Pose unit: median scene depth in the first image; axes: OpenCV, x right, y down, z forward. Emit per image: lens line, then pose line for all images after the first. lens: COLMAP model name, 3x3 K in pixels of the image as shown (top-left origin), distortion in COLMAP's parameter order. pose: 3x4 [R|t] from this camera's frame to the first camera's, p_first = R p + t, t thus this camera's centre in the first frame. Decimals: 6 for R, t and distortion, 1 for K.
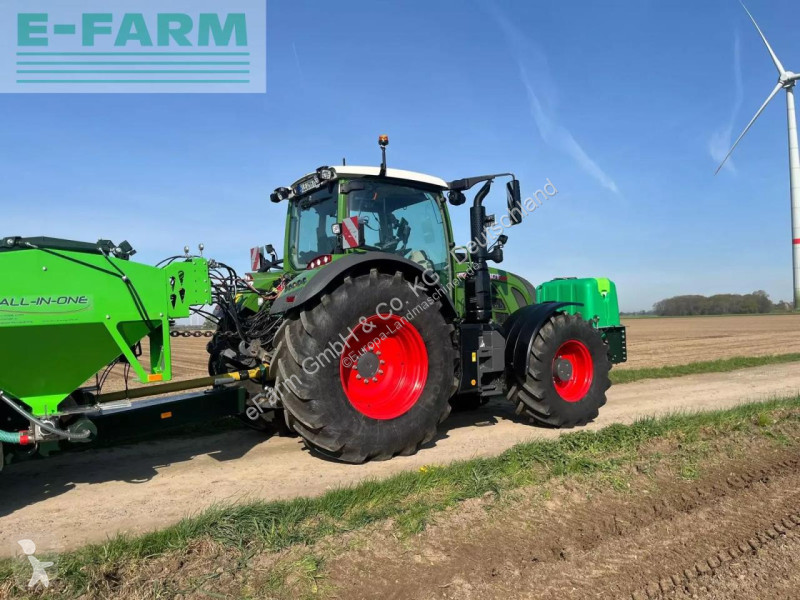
lens RADIAL K [[604.7, 0, 399.2], [0, 604.7, 298.8], [0, 0, 1]] dist [0.038666, -0.037614]
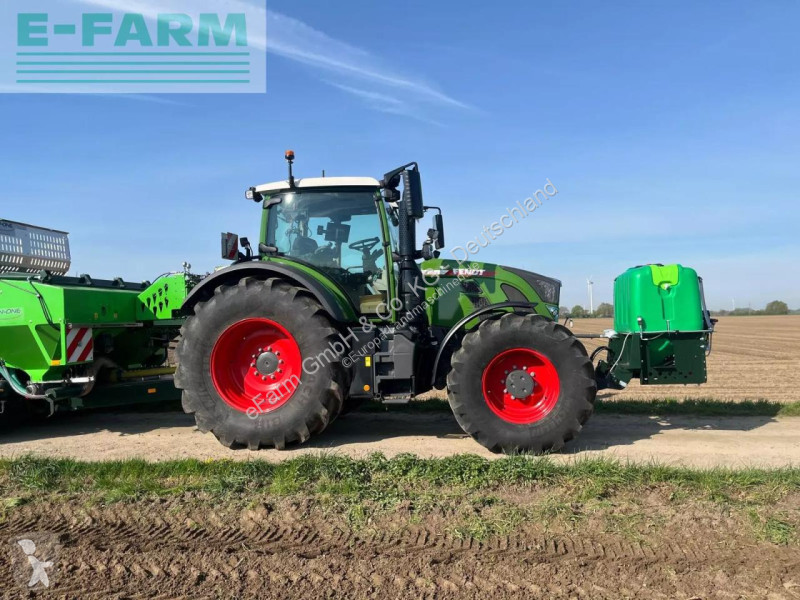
lens RADIAL K [[604.7, 0, 402.1], [0, 604.7, 299.7], [0, 0, 1]] dist [0.038666, -0.037614]
pose [[0.723800, -0.011075, -0.689921, 0.828922], [0.026528, 0.999579, 0.011785, -0.012484], [0.689500, -0.026832, 0.723789, 0.344078]]
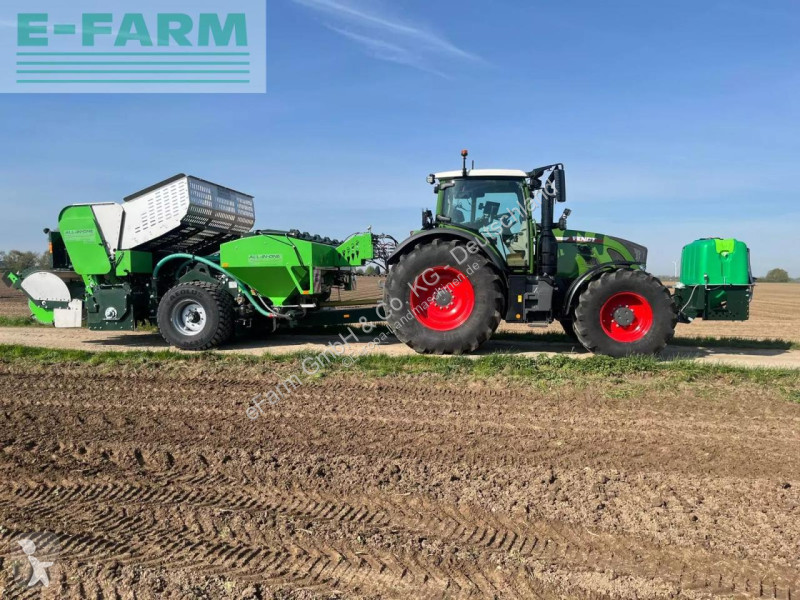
lens RADIAL K [[604.7, 0, 396.1], [0, 604.7, 307.0], [0, 0, 1]] dist [0.038666, -0.037614]
pose [[0.719859, 0.070832, -0.690497, 0.902774], [-0.006126, 0.995389, 0.095721, -0.019370], [0.694093, -0.064675, 0.716974, -0.229357]]
